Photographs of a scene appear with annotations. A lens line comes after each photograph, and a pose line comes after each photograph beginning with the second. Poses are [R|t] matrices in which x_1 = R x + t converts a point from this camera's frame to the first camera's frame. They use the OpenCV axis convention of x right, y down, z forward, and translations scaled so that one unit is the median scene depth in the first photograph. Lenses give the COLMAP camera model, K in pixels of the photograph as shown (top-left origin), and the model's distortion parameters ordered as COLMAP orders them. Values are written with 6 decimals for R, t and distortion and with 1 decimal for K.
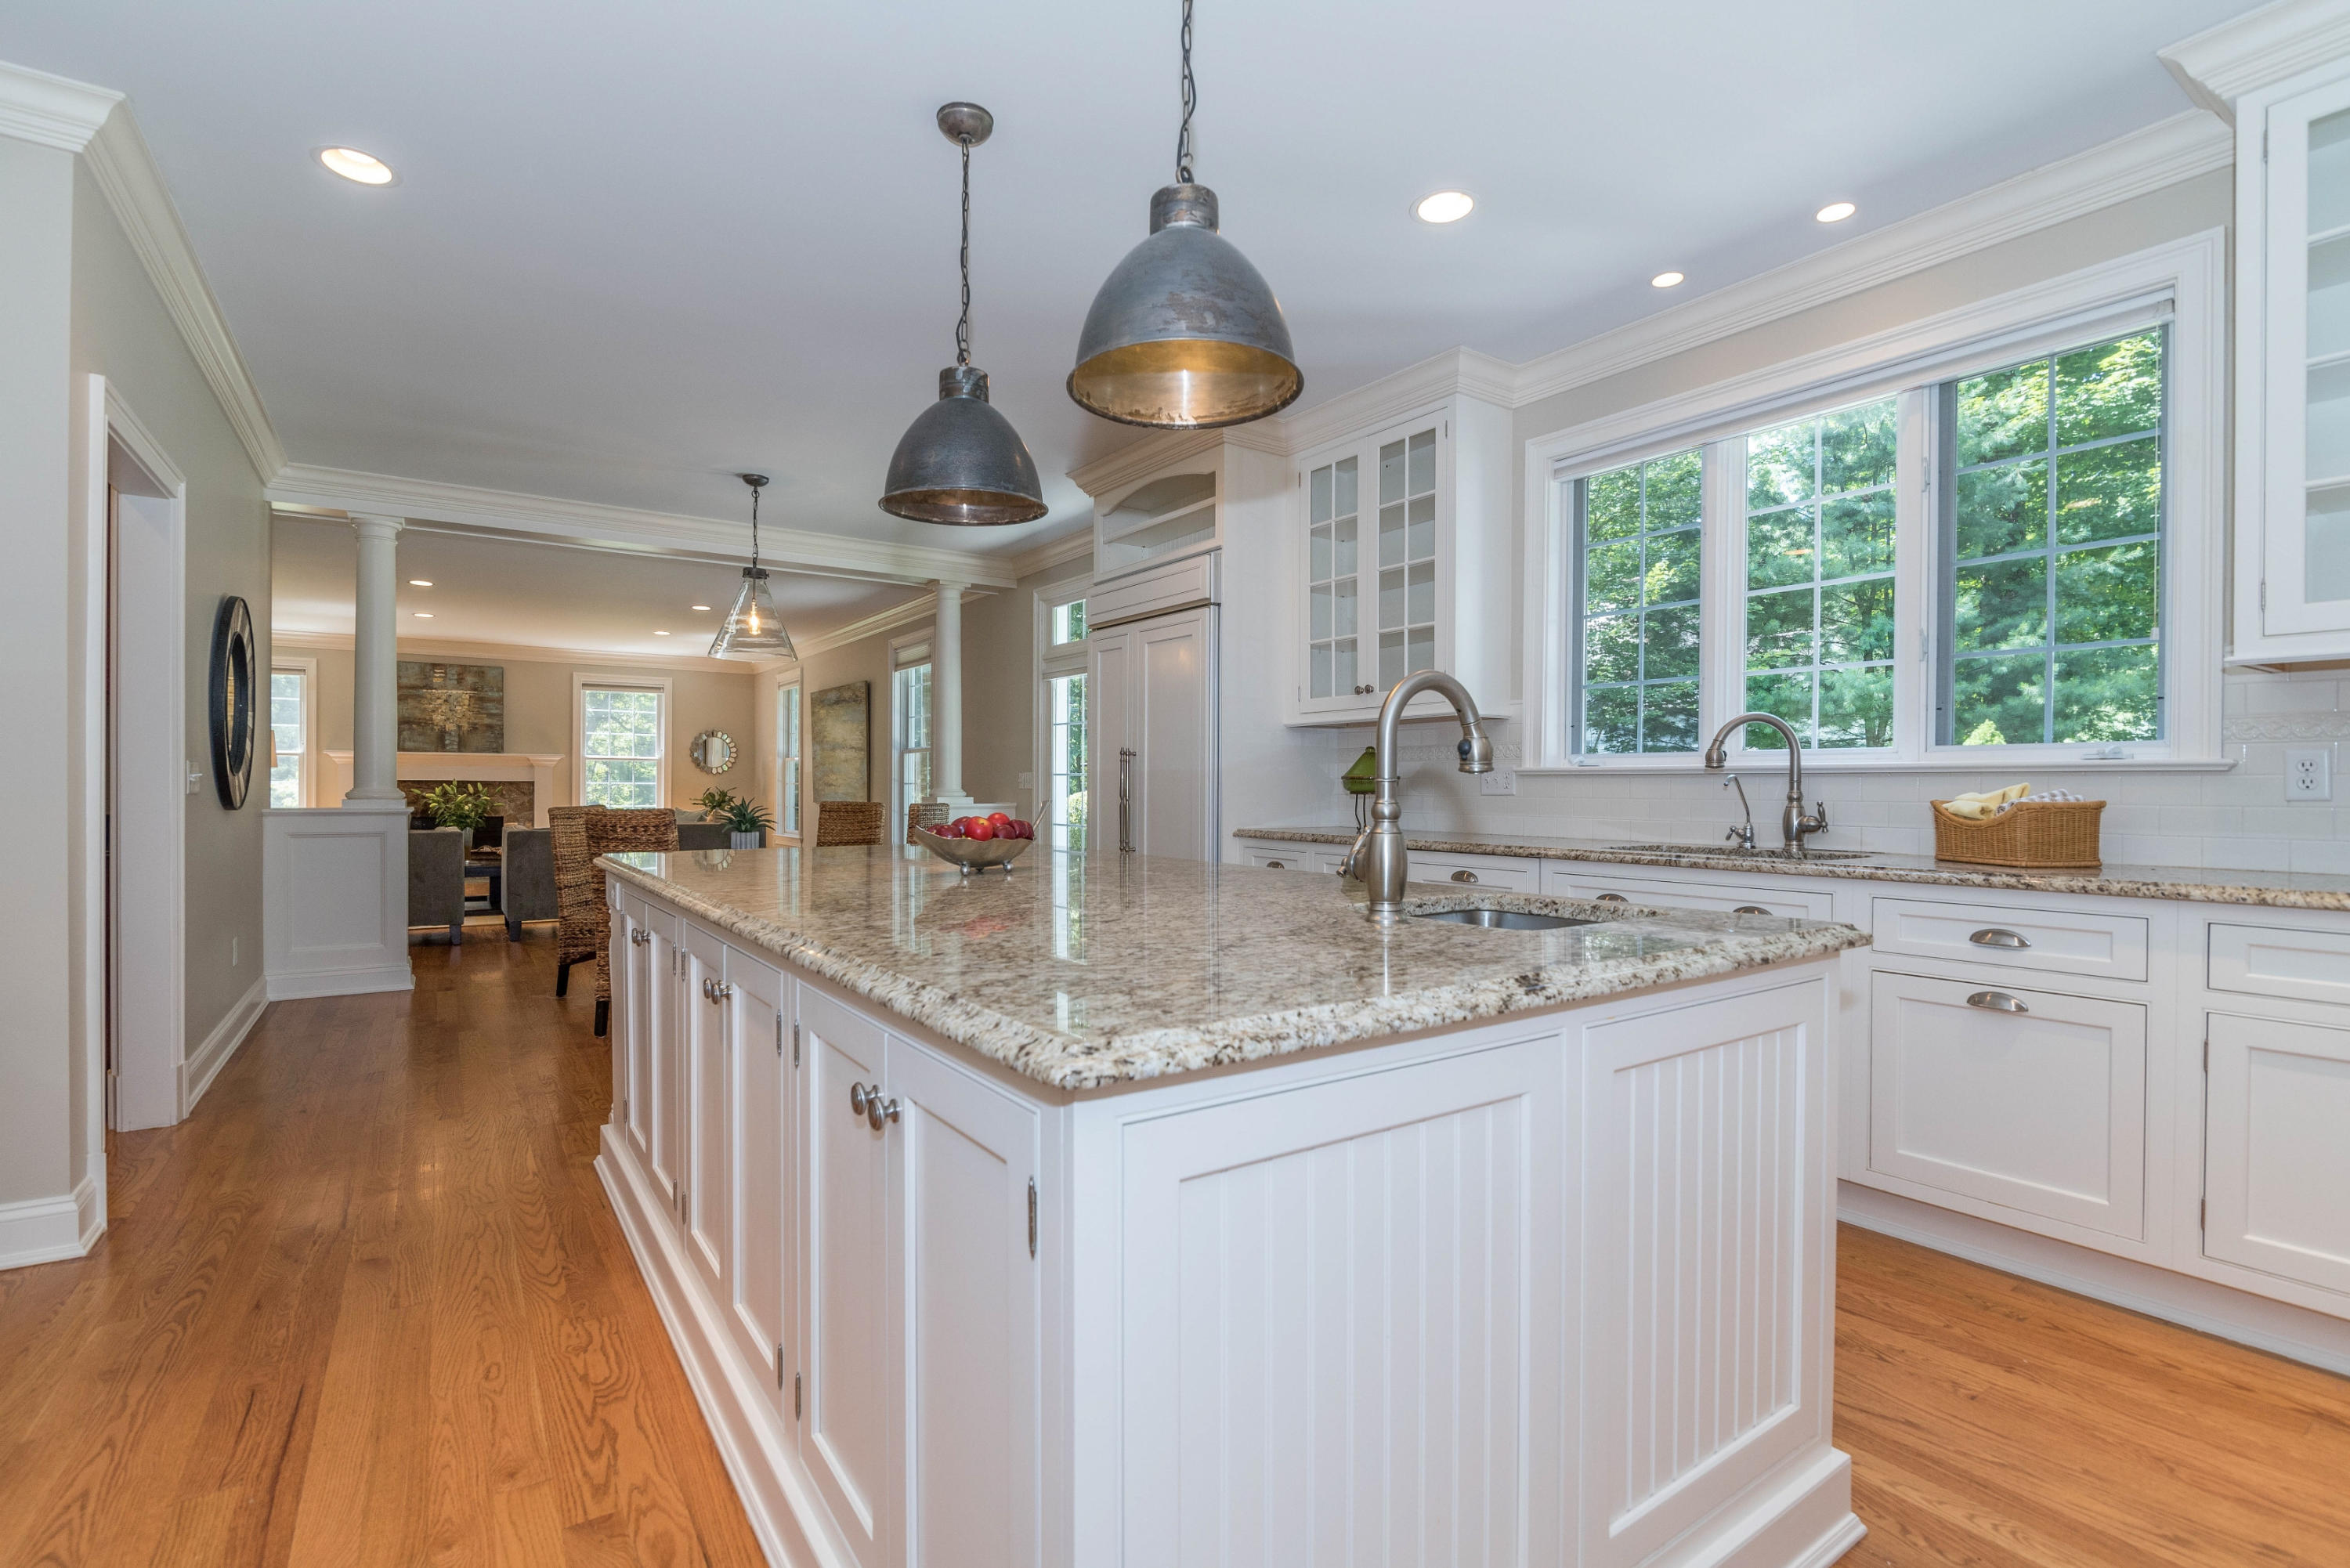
lens RADIAL K [[1074.6, 0, 1158.9], [0, 1074.6, 793.7], [0, 0, 1]] dist [-0.003817, -0.000512]
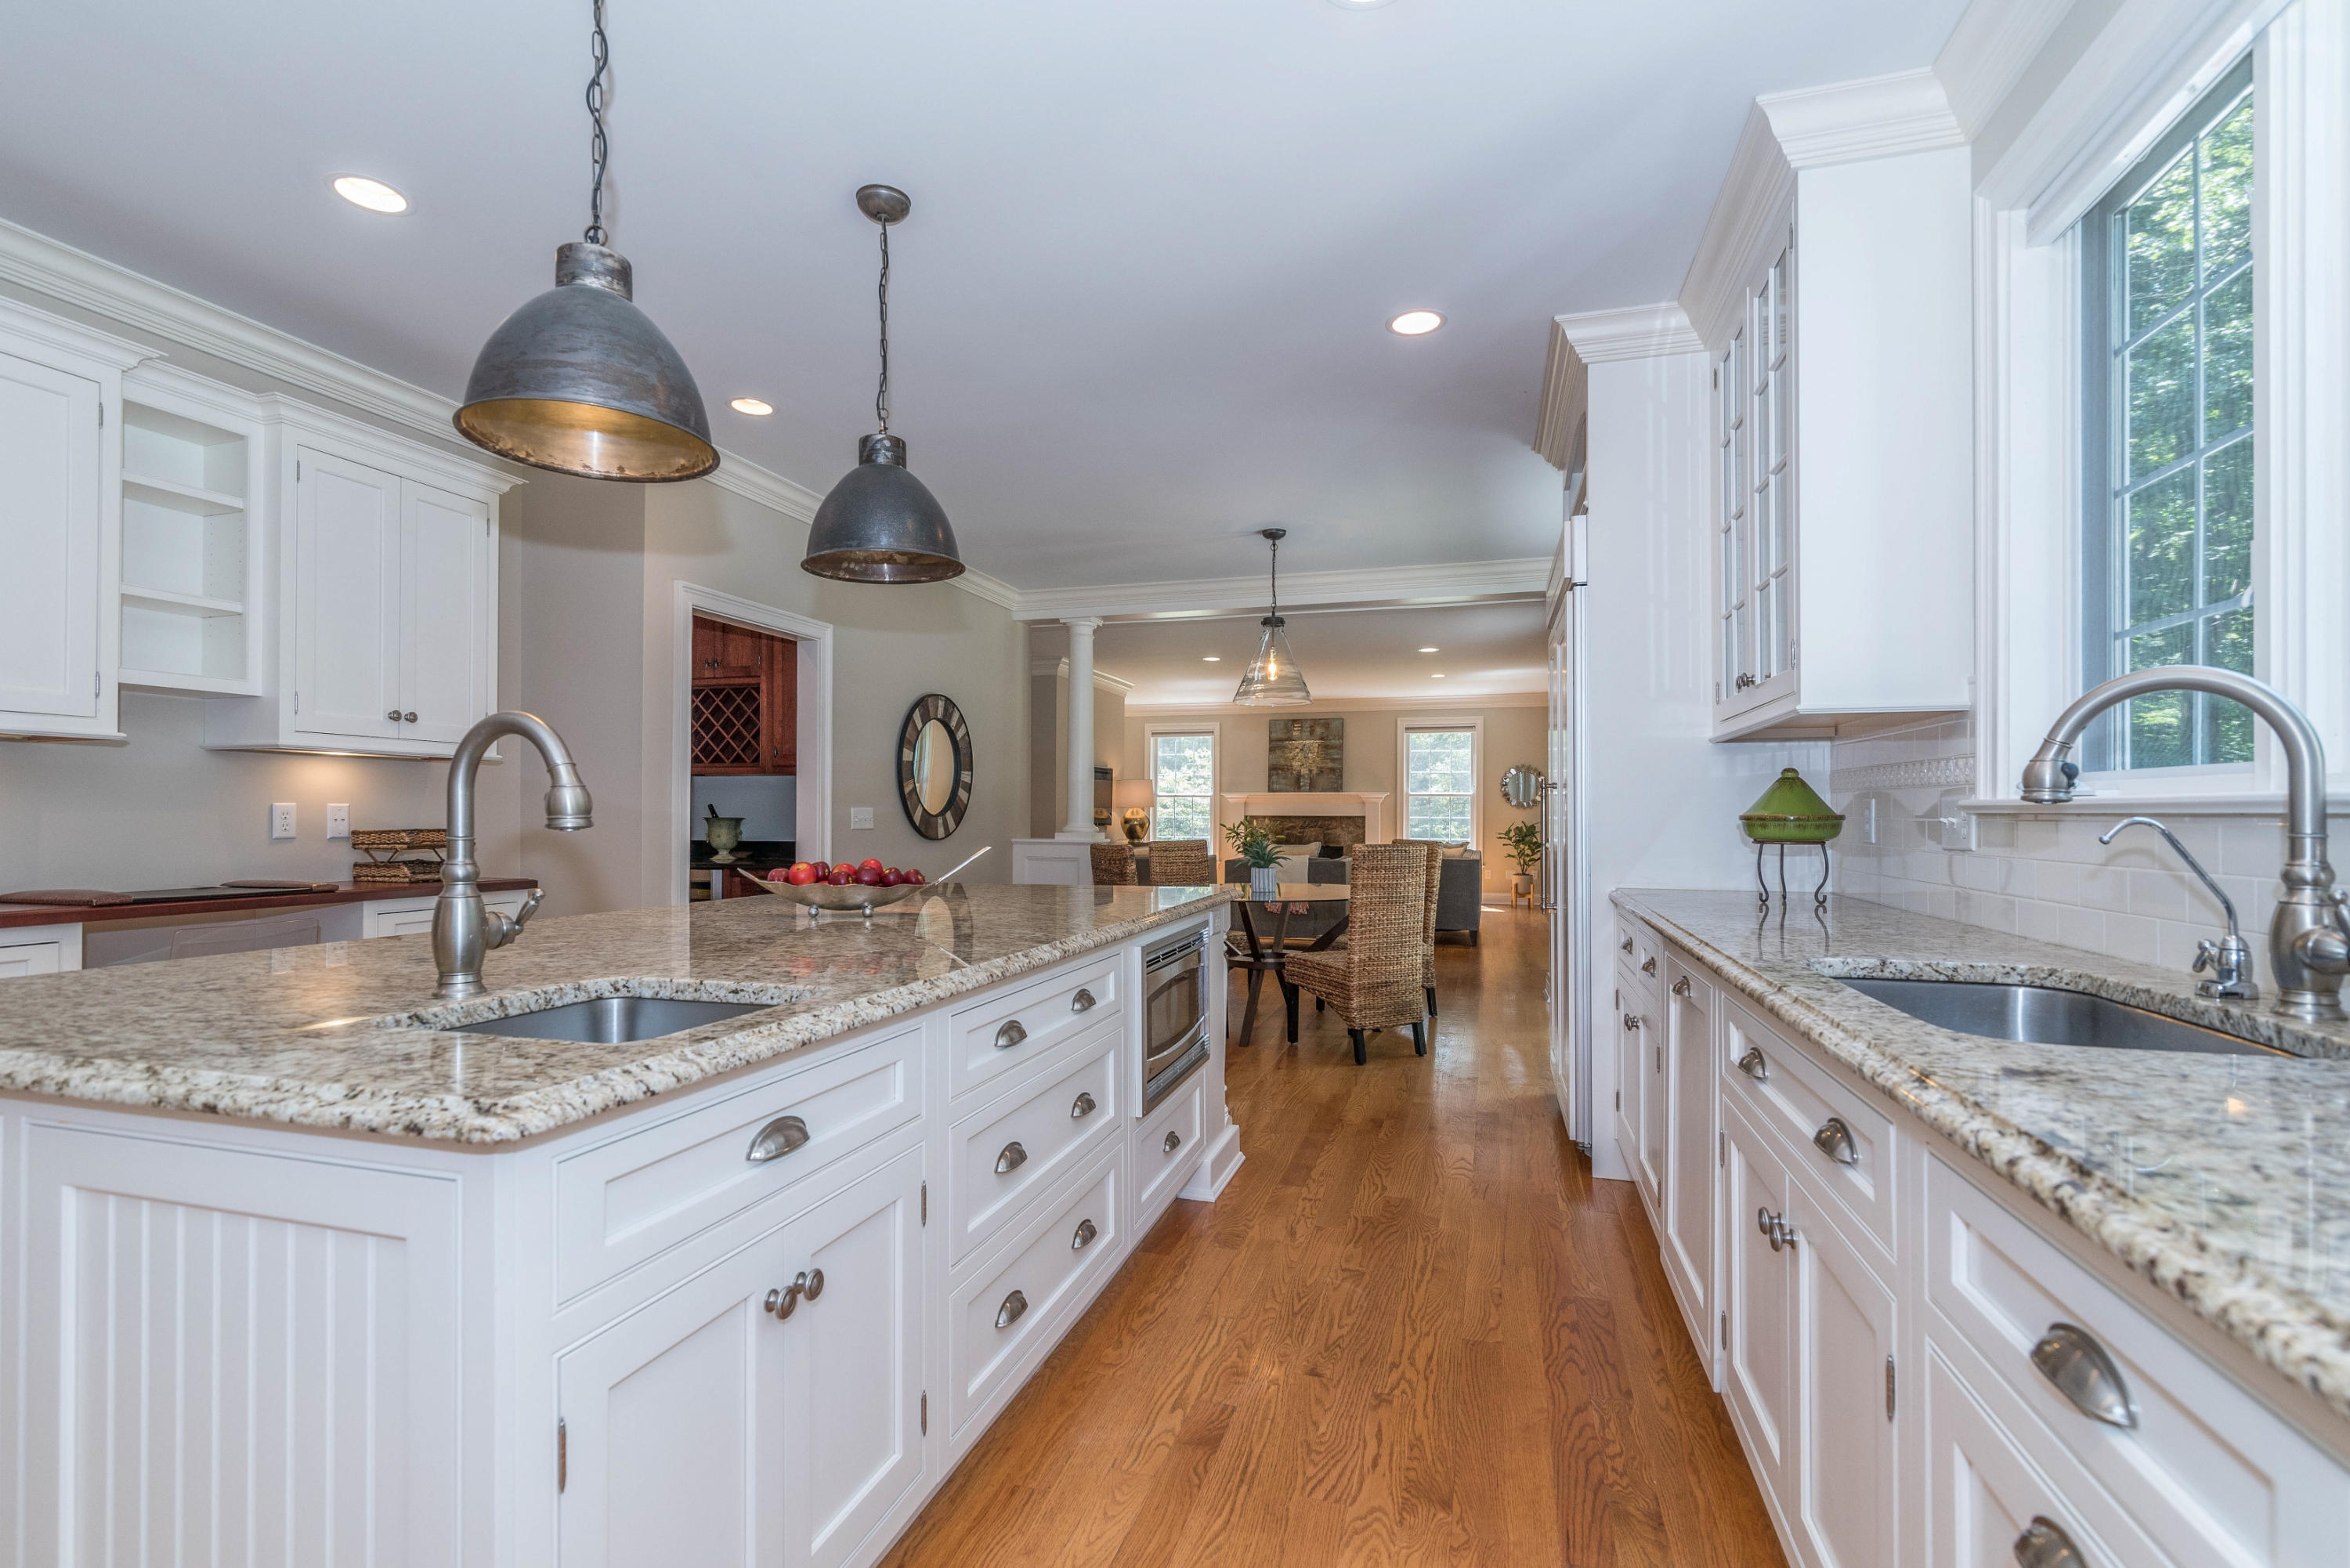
lens RADIAL K [[1074.6, 0, 1158.9], [0, 1074.6, 793.7], [0, 0, 1]] dist [-0.003817, -0.000512]
pose [[0.632336, -0.017332, -0.774500, 0.190479], [-0.005677, 0.999619, -0.027005, -0.004172], [0.774674, 0.021473, 0.631997, 0.131862]]
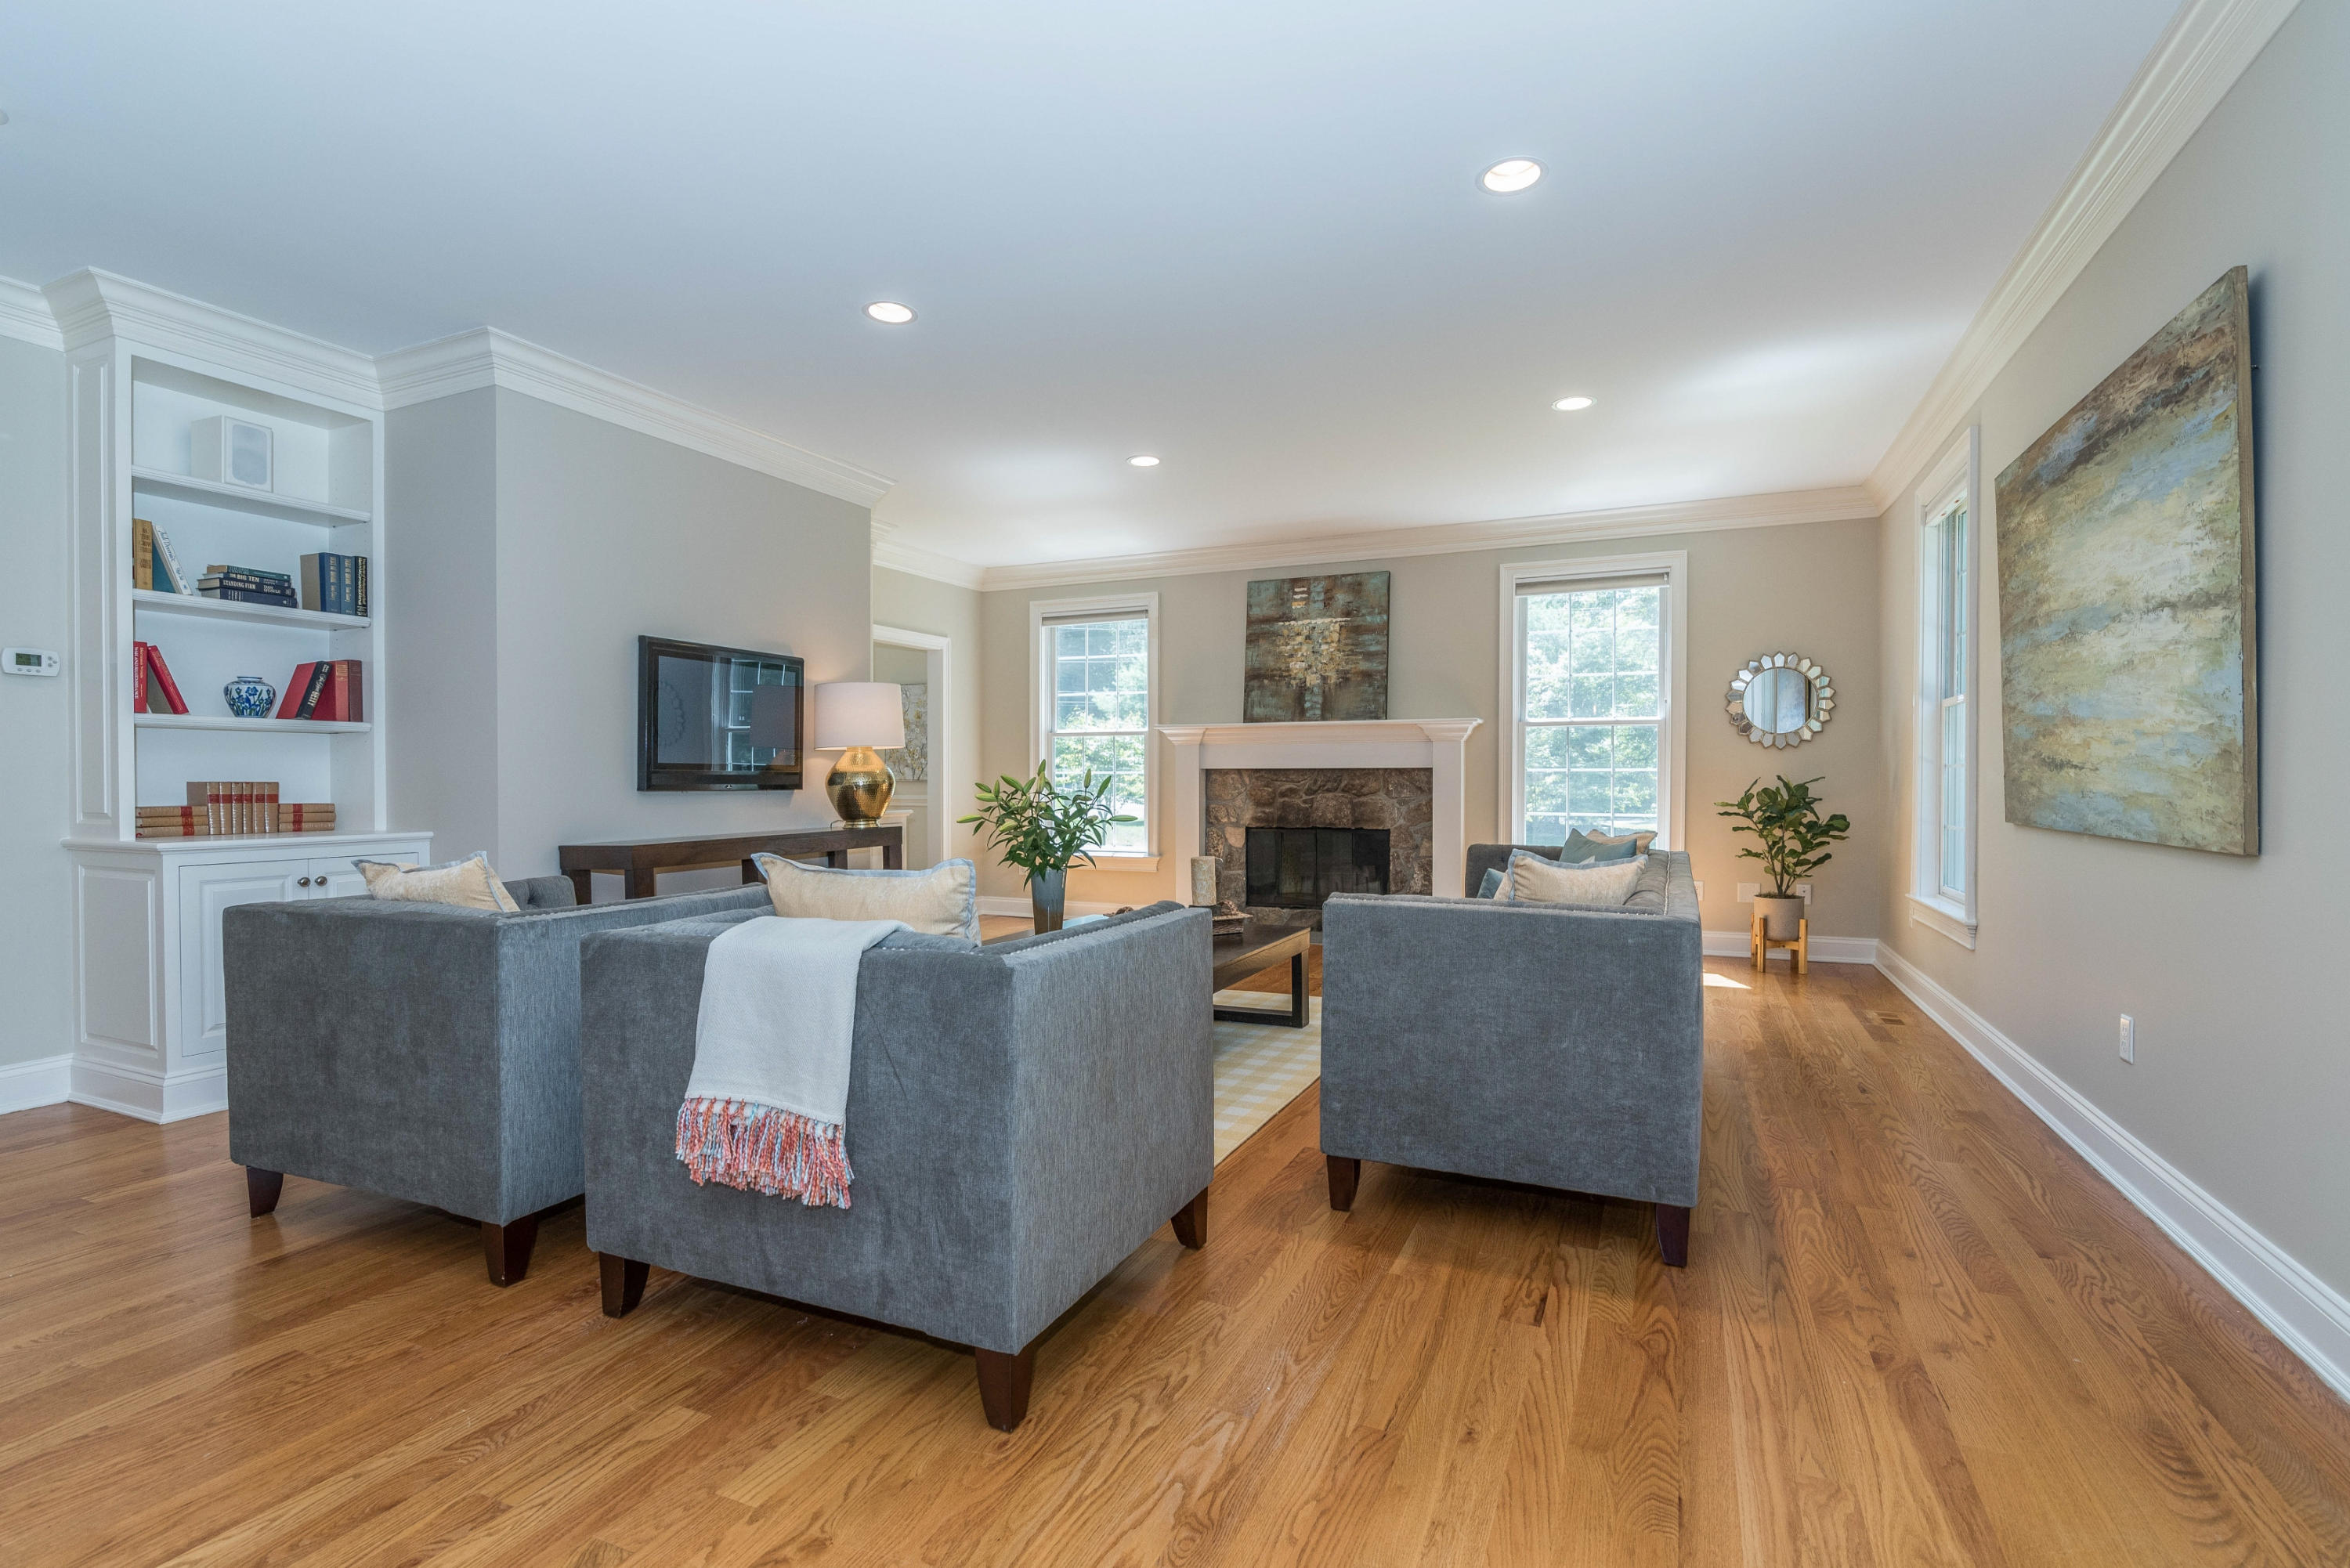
lens RADIAL K [[1122.4, 0, 1177.0], [0, 1122.4, 789.2], [0, 0, 1]] dist [0.001081, -0.000448]
pose [[0.537126, 0.002844, -0.843497, -0.191750], [-0.001356, 0.999996, 0.002509, -0.002295], [0.843501, -0.000203, 0.537128, 0.680945]]
